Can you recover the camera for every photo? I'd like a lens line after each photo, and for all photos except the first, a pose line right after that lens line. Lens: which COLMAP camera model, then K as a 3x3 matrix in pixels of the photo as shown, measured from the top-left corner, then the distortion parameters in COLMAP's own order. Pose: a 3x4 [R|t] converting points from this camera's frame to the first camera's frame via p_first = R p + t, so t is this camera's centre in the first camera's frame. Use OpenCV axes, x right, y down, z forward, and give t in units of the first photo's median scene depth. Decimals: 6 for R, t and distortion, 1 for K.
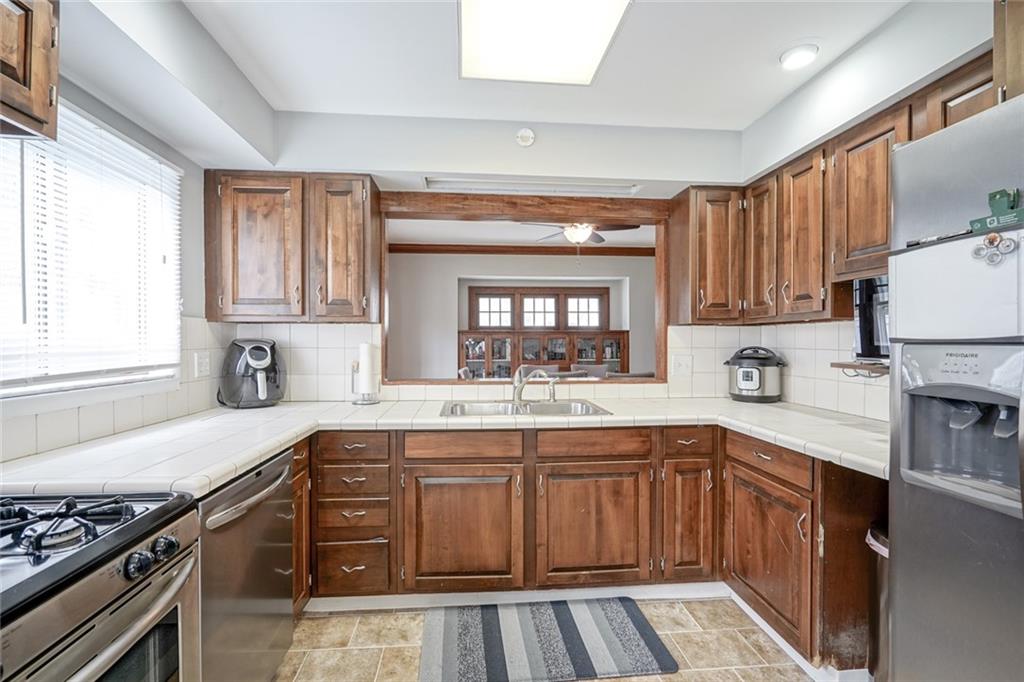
lens RADIAL K [[464.0, 0, 517.3], [0, 464.0, 341.6], [0, 0, 1]] dist [-0.004120, 0.002567]
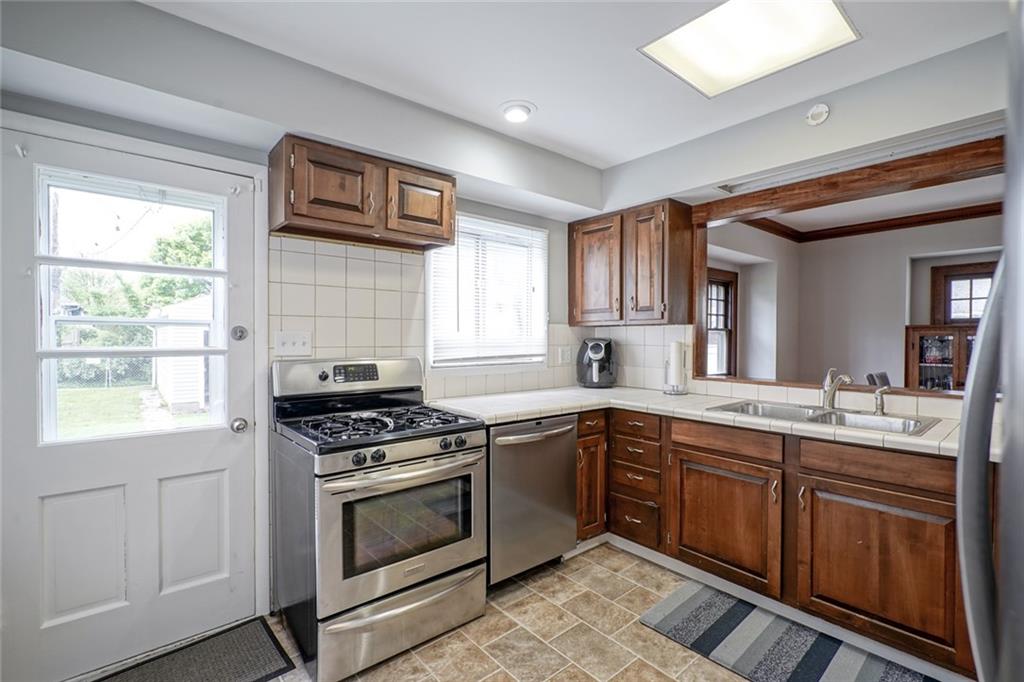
lens RADIAL K [[464.0, 0, 505.2], [0, 464.0, 338.9], [0, 0, 1]] dist [-0.004120, 0.002567]
pose [[0.573929, 0.002346, -0.818902, 0.457608], [-0.002846, 0.999996, 0.000870, -0.004837], [0.818900, 0.001831, 0.573933, -0.012679]]
